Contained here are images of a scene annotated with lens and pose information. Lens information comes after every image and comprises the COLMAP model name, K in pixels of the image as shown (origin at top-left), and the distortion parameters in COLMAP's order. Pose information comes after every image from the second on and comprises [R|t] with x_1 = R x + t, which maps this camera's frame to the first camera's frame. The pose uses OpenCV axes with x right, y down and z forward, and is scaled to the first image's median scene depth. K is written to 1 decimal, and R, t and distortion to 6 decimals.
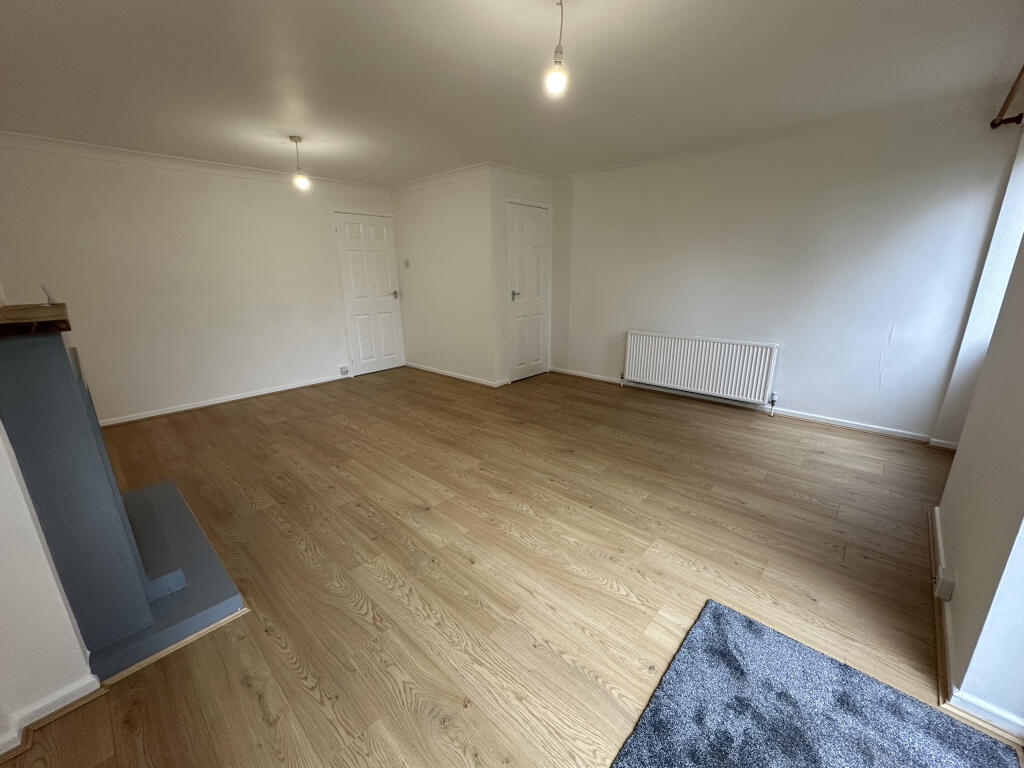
lens RADIAL K [[408.6, 0, 512.9], [0, 408.6, 386.7], [0, 0, 1]] dist [-0.003774, -0.000032]
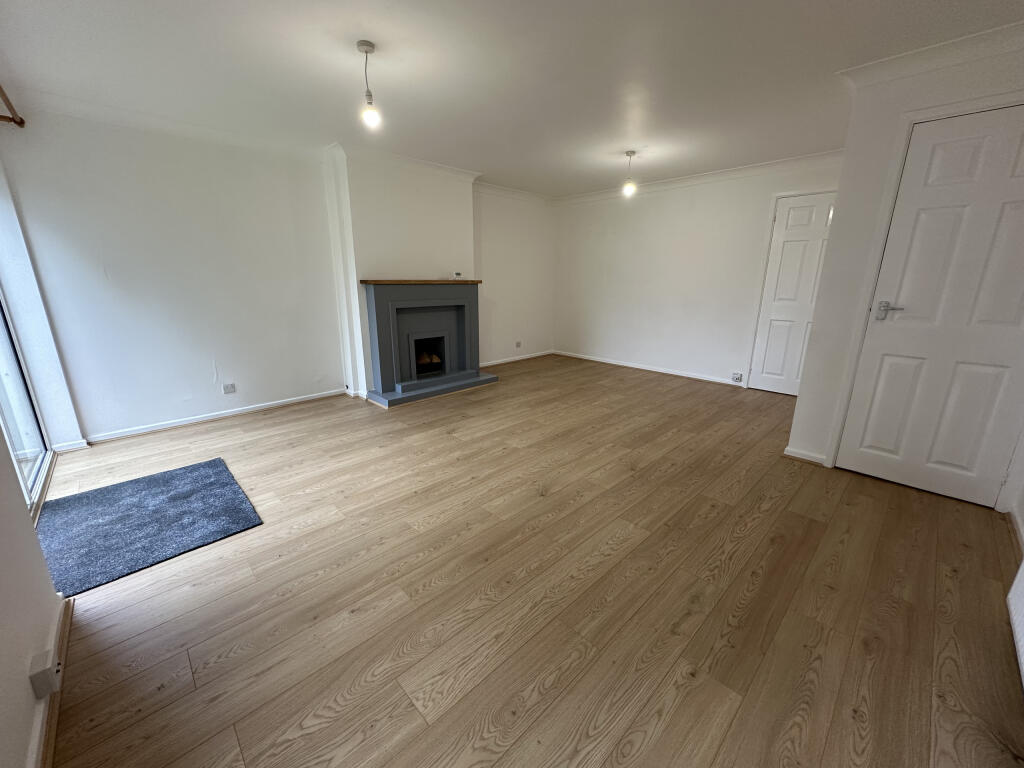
lens RADIAL K [[408.6, 0, 513.0], [0, 408.6, 385.4], [0, 0, 1]] dist [-0.003774, -0.000032]
pose [[-0.060035, 0.268211, -0.961488, 0.881632], [-0.274842, 0.921552, 0.274232, -0.242412], [0.959613, 0.280721, 0.018390, 0.924583]]
